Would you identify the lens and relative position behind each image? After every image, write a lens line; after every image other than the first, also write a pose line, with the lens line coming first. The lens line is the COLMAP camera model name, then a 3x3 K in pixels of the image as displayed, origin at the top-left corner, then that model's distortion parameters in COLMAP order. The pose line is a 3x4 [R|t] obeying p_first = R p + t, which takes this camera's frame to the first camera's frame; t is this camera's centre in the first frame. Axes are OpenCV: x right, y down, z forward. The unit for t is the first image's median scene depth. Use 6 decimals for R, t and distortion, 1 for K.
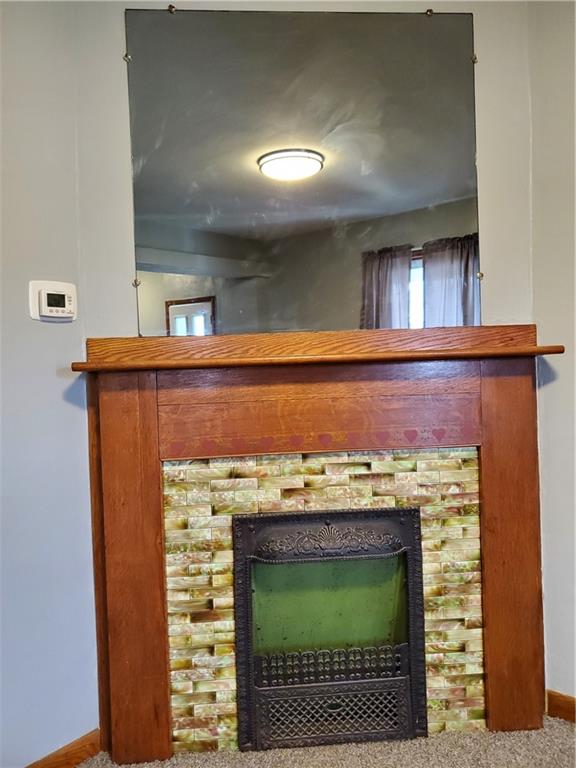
lens RADIAL K [[602.2, 0, 288.0], [0, 602.2, 384.0], [0, 0, 1]] dist [0.041810, -0.008277]
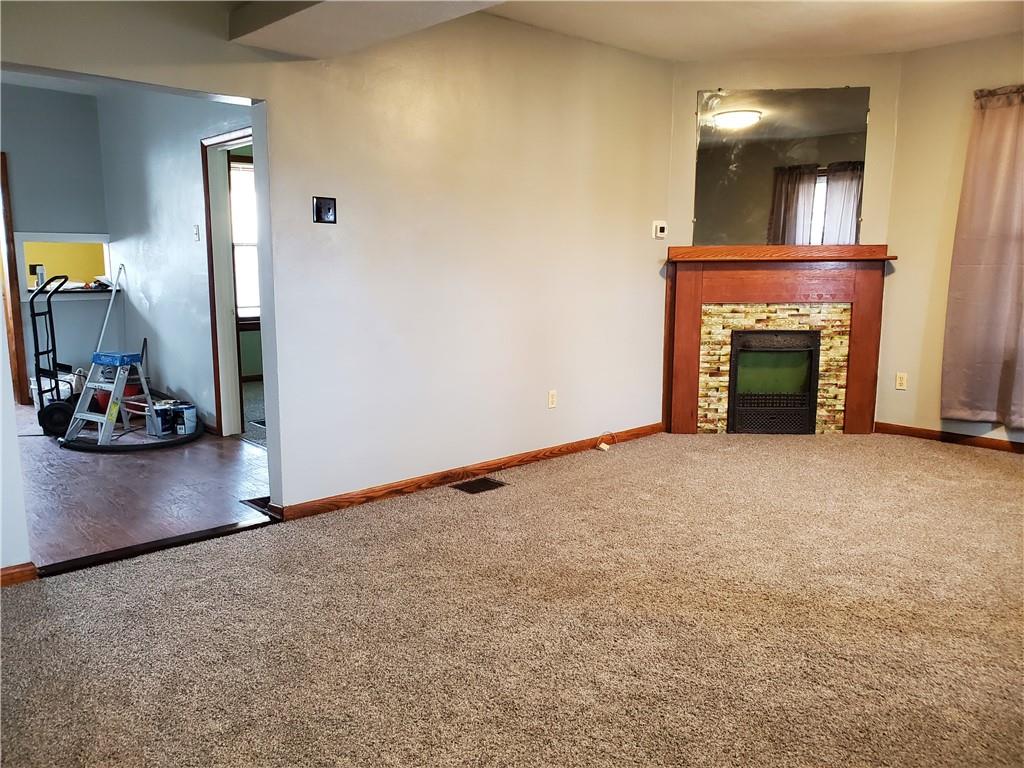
lens RADIAL K [[802.9, 0, 512.0], [0, 802.9, 384.0], [0, 0, 1]] dist [0.041810, -0.008277]
pose [[0.991882, 0.051613, -0.116216, -0.531103], [-0.036746, 0.991271, 0.126614, 0.069842], [0.121736, -0.121315, 0.985121, -2.000537]]
